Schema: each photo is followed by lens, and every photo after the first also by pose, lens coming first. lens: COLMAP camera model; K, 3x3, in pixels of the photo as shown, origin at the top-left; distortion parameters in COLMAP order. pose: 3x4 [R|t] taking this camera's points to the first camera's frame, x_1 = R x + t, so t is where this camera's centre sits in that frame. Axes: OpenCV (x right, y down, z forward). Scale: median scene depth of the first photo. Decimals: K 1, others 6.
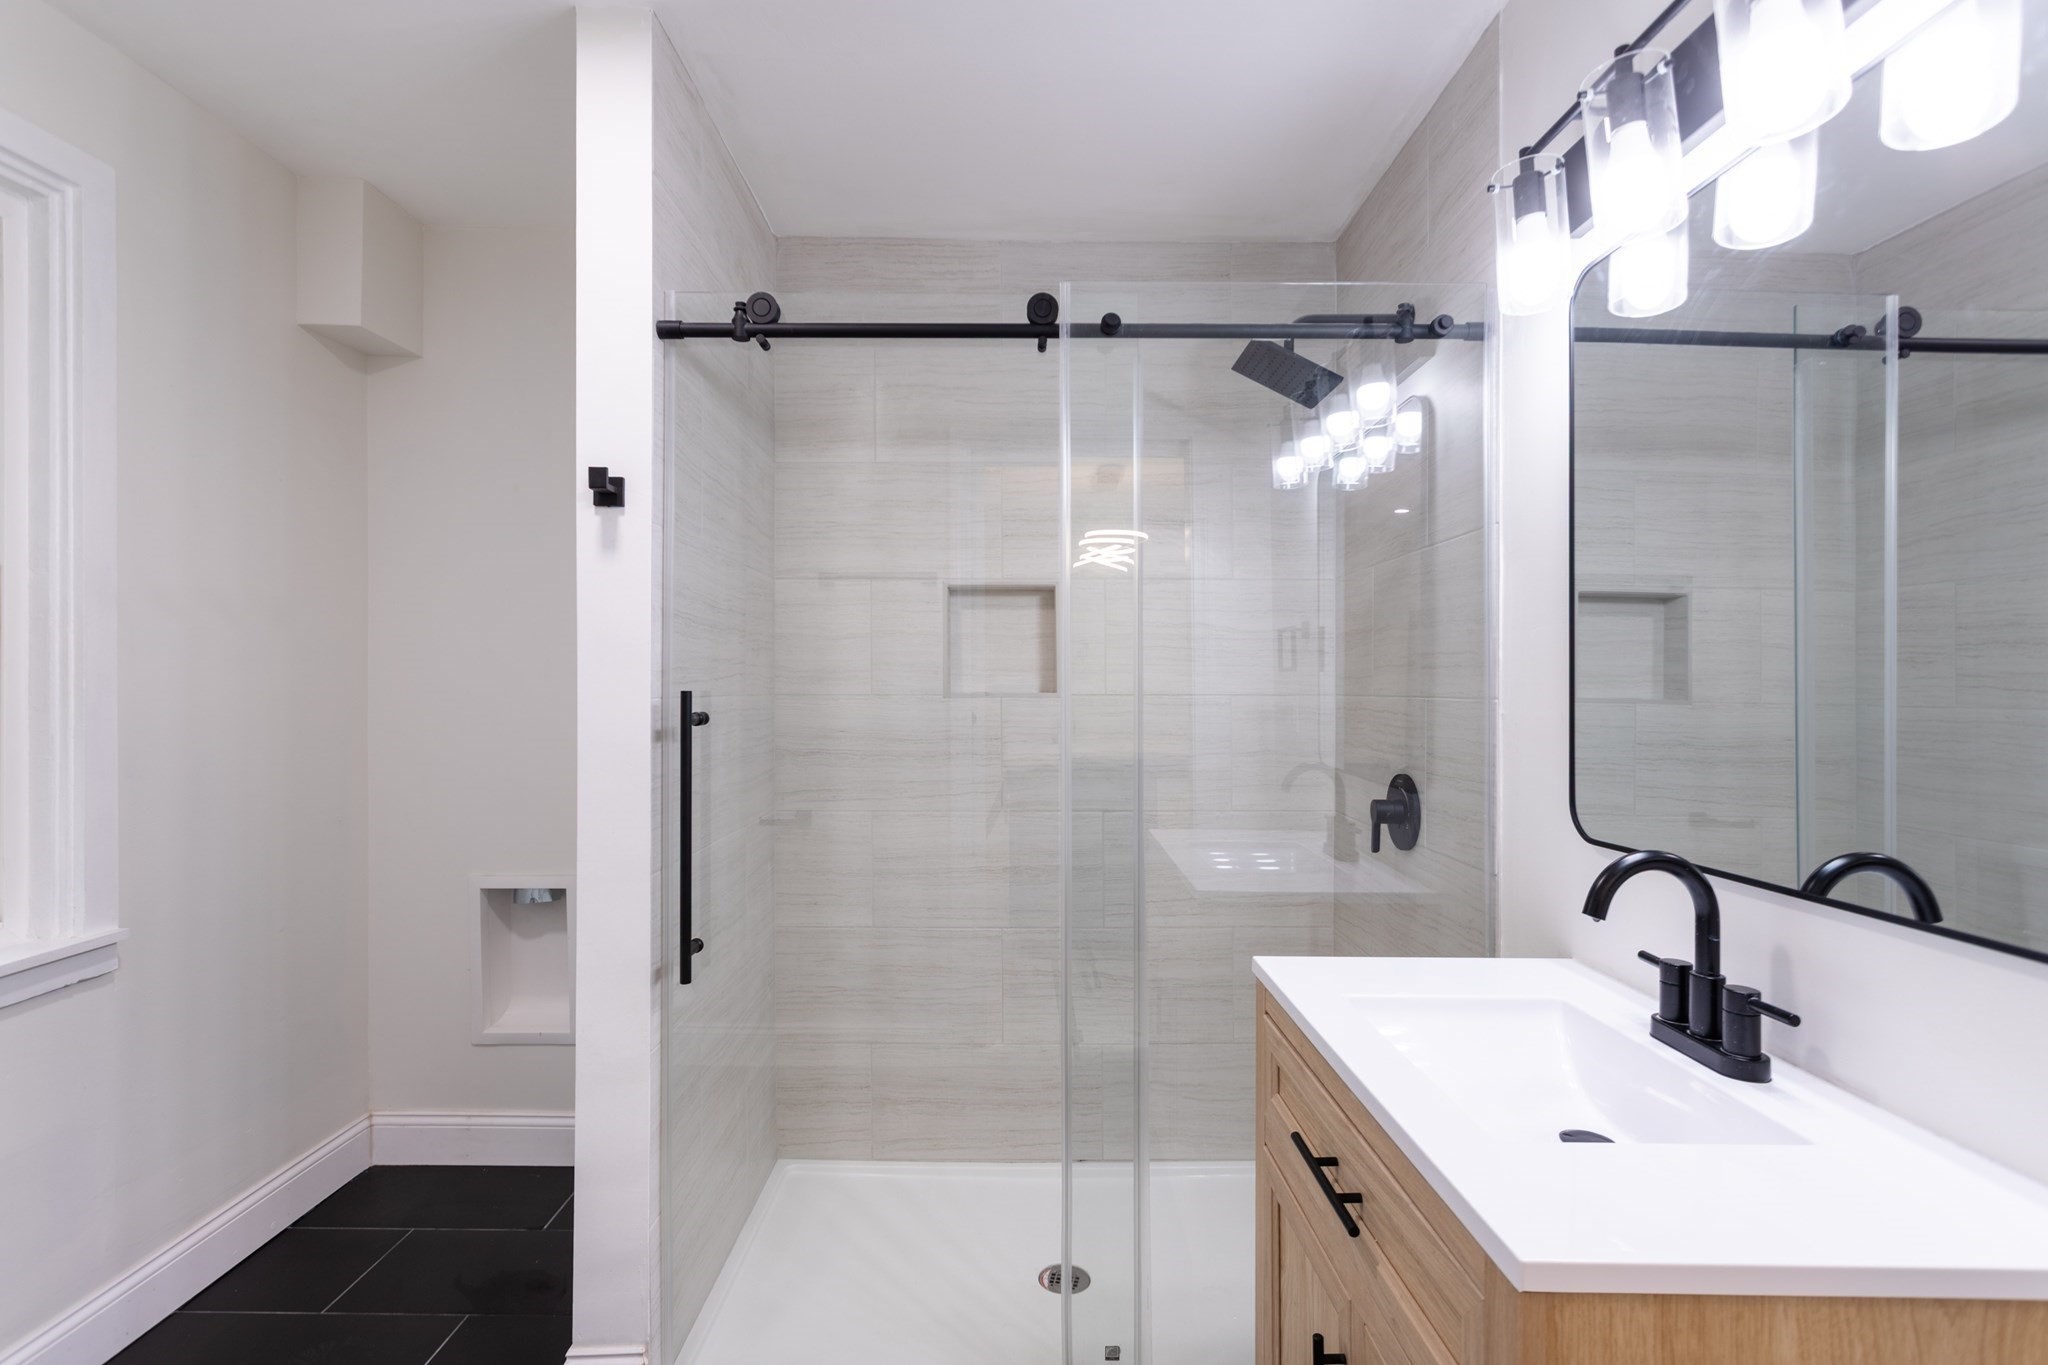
lens RADIAL K [[978.8, 0, 1009.2], [0, 978.8, 683.0], [0, 0, 1]] dist [0.001339, 0.000910]
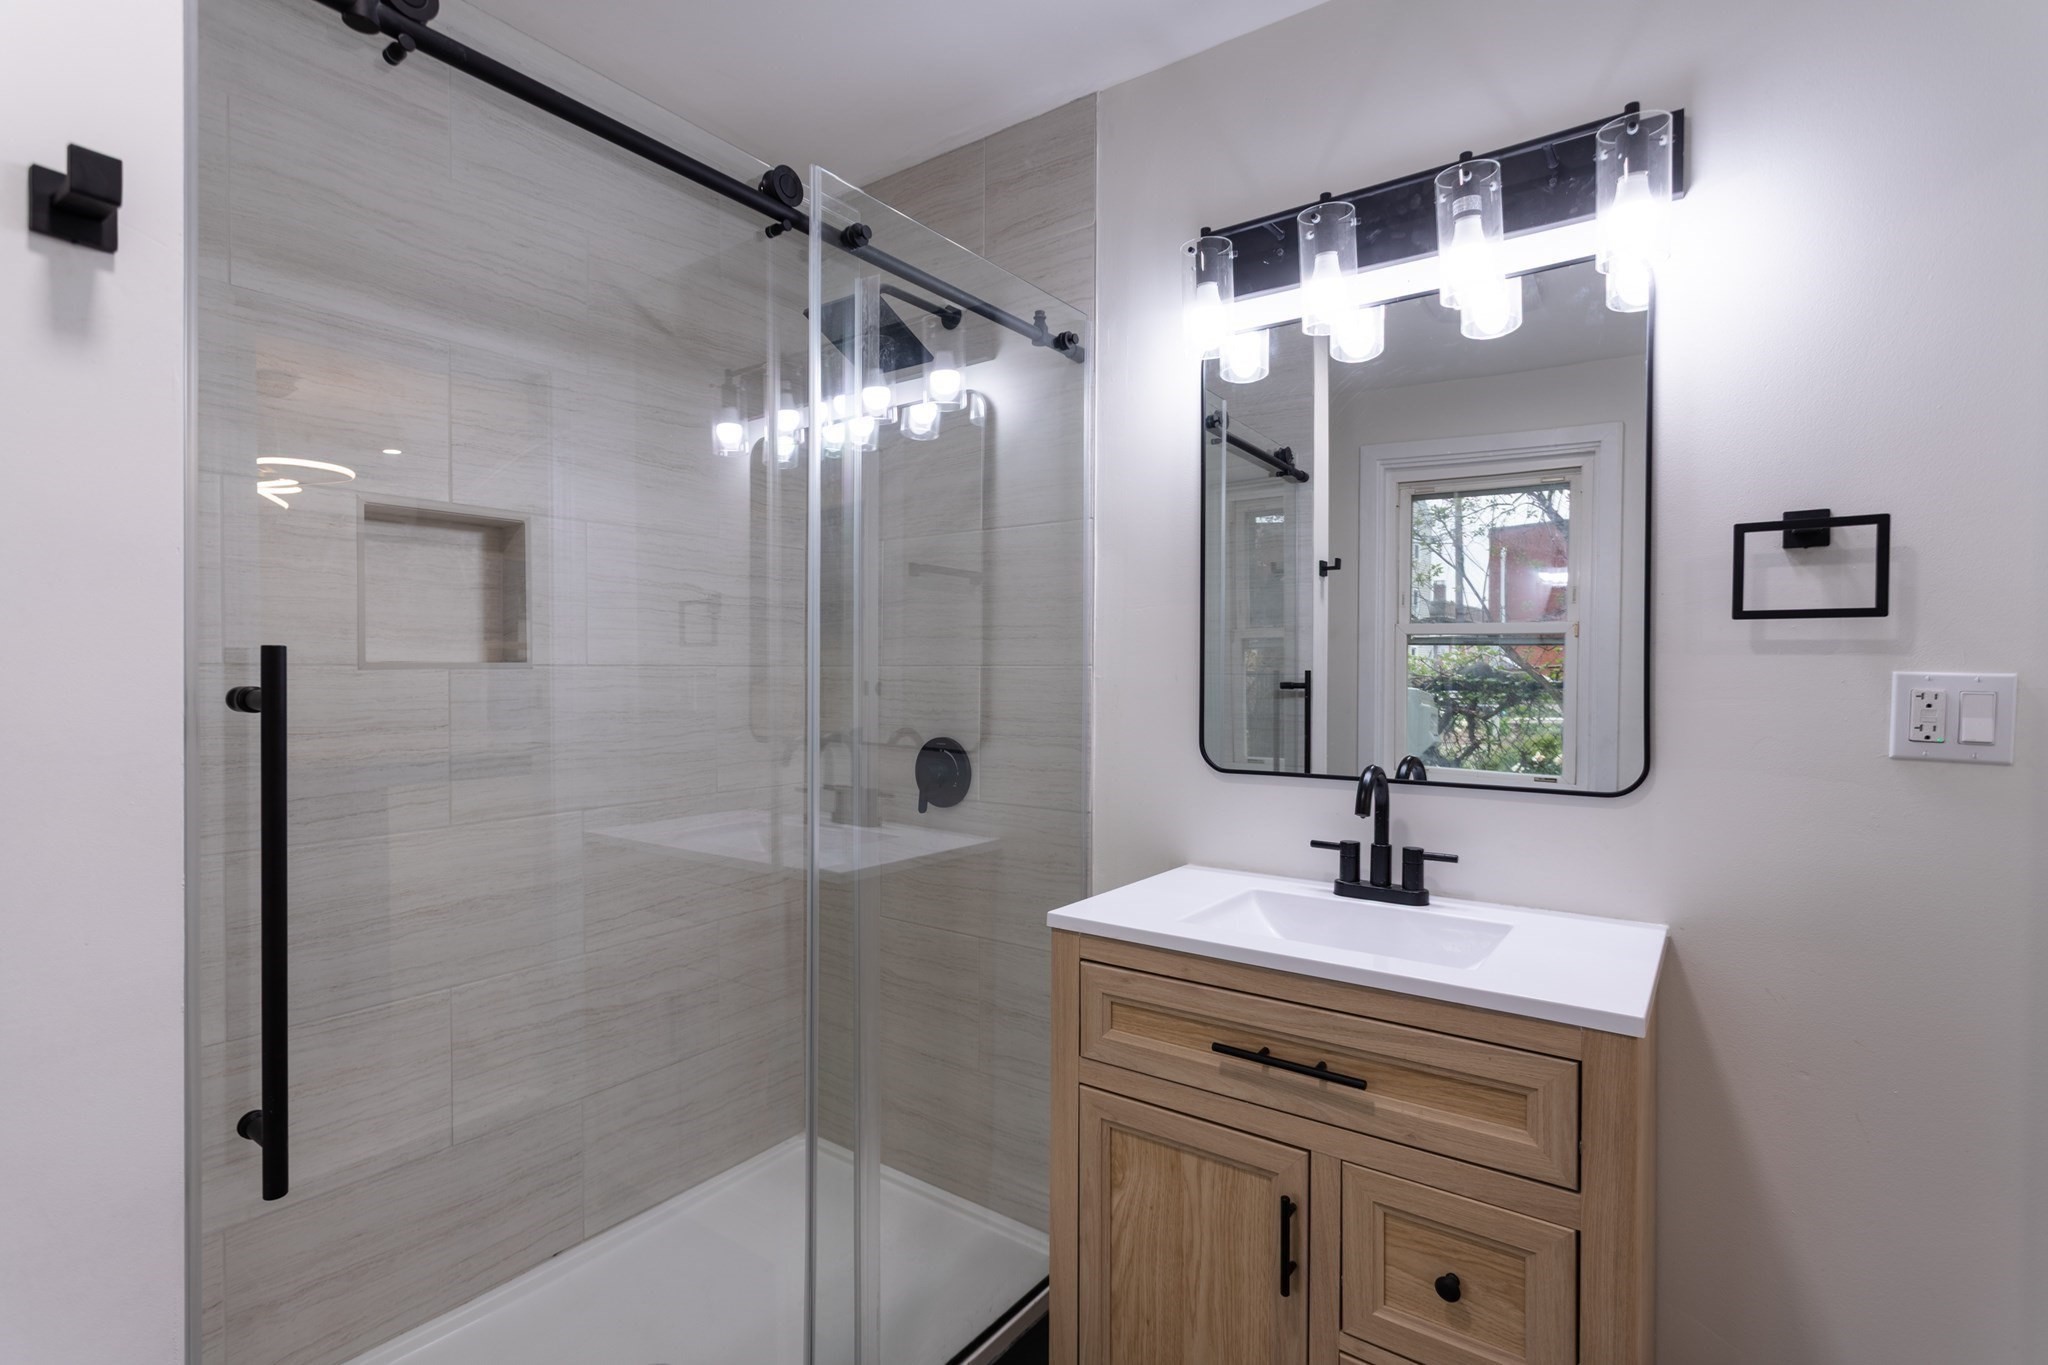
lens RADIAL K [[978.8, 0, 1014.7], [0, 978.8, 681.6], [0, 0, 1]] dist [0.001339, 0.000910]
pose [[0.589131, -0.009235, 0.807985, -0.518951], [-0.003903, 0.999891, 0.014274, 0.018635], [-0.808028, -0.011563, 0.589030, 0.362310]]
